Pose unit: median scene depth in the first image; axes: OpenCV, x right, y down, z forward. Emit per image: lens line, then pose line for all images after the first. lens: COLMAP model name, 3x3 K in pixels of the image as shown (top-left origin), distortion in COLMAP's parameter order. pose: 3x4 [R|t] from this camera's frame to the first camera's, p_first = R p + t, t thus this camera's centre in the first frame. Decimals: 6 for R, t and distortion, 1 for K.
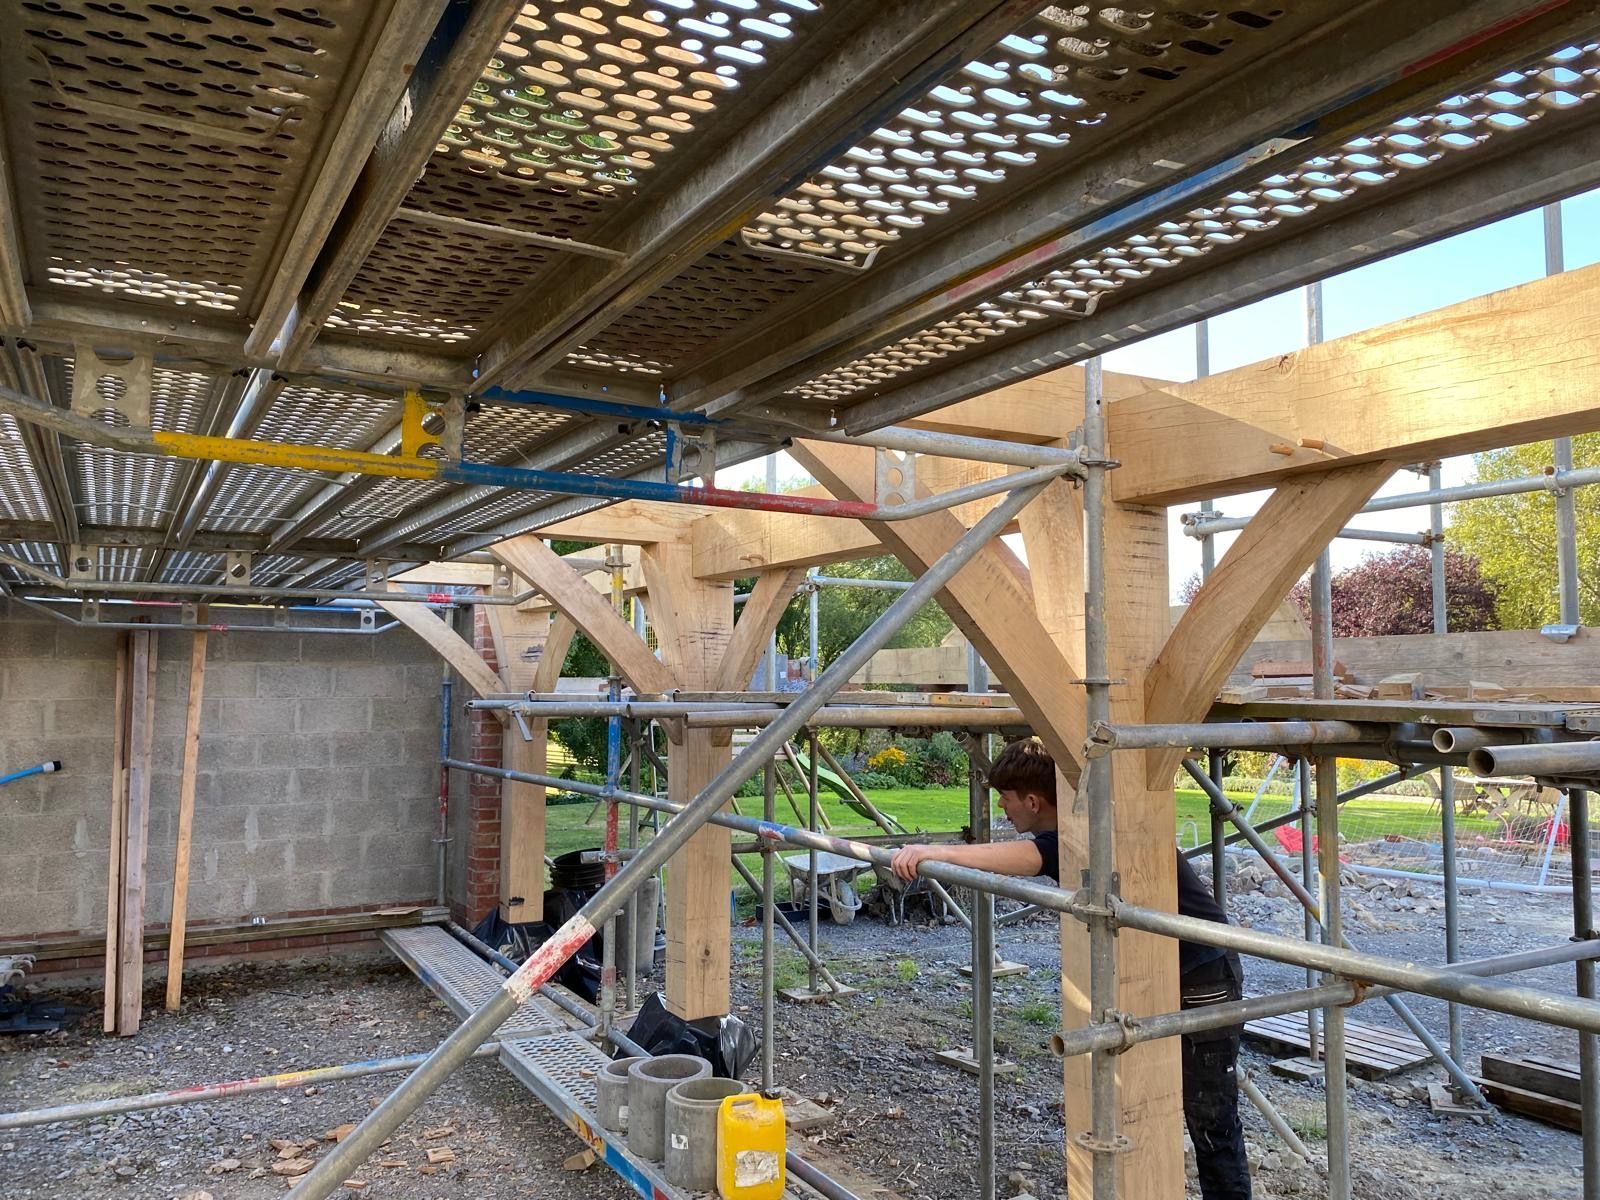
lens RADIAL K [[1233.6, 0, 801.6], [0, 1233.6, 602.0], [0, 0, 1]] dist [0.024579, -0.005051]
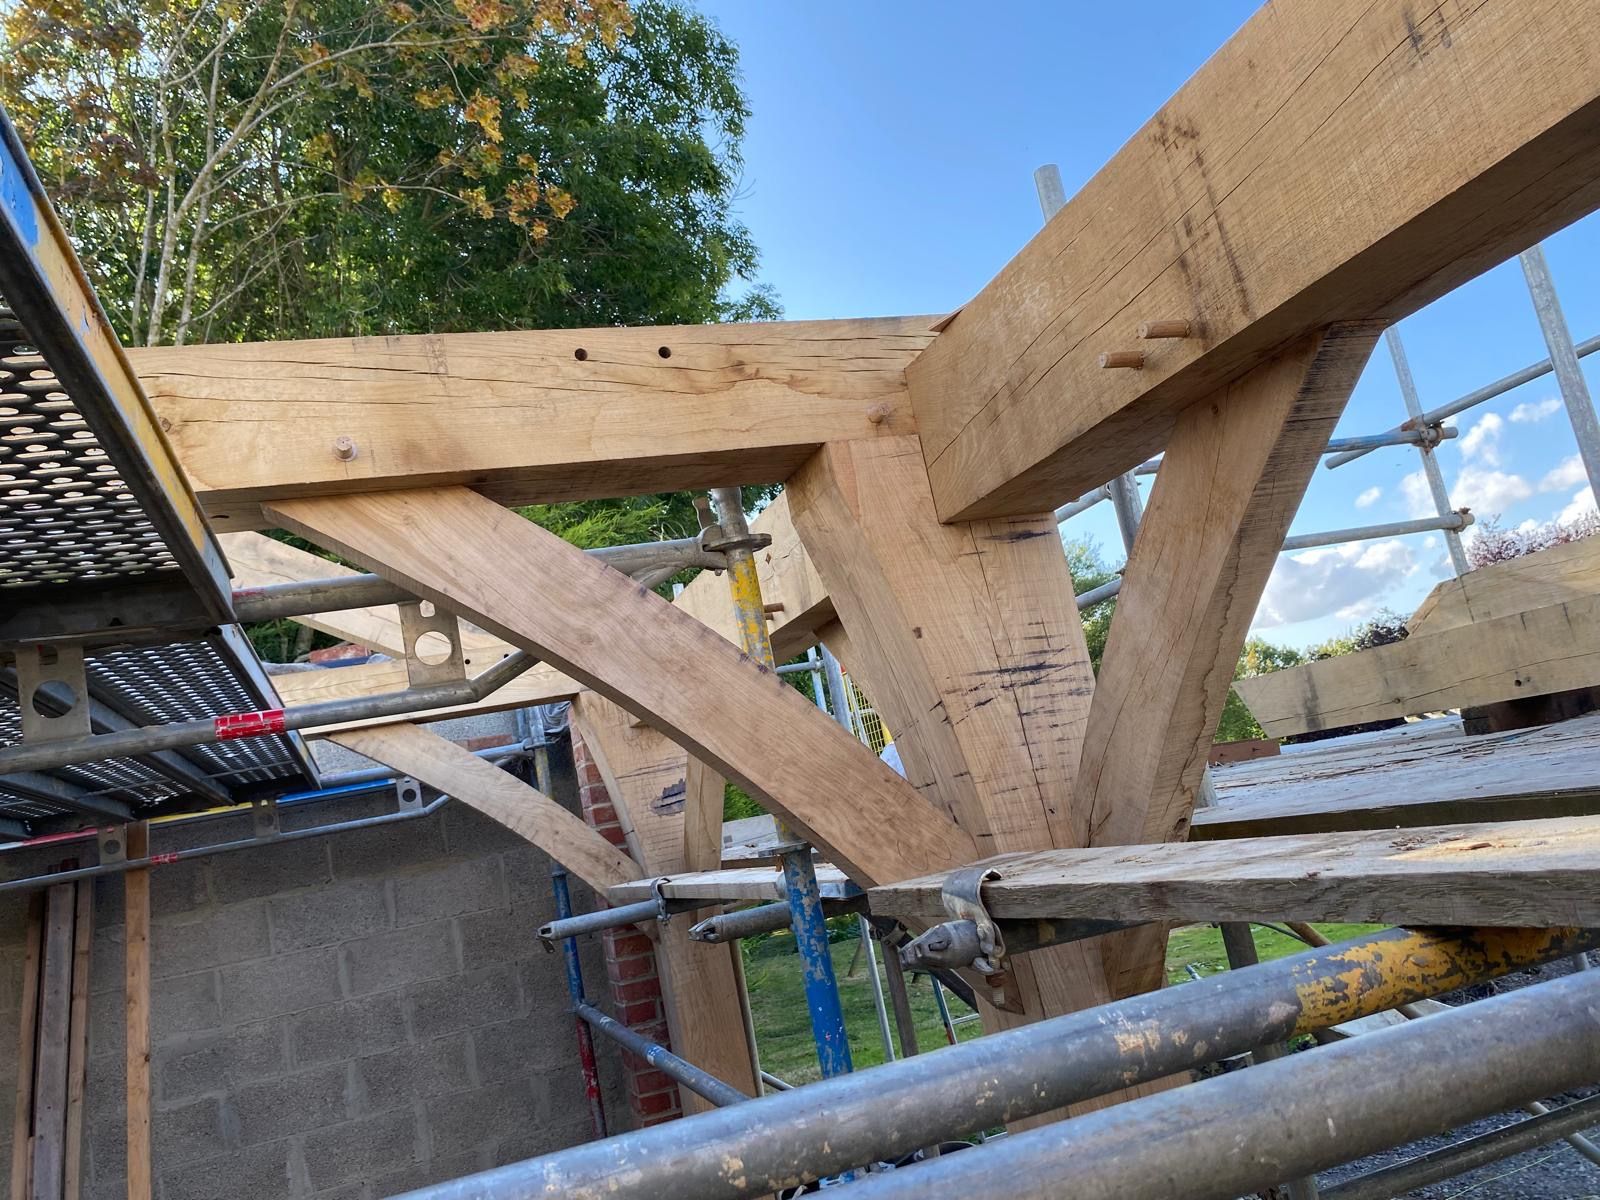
lens RADIAL K [[1233.6, 0, 801.3], [0, 1233.6, 597.5], [0, 0, 1]] dist [0.024579, -0.005051]
pose [[0.961872, -0.219298, -0.163435, -0.051939], [0.205898, 0.973945, -0.095067, 0.018250], [0.180025, 0.057791, 0.981963, 0.457948]]
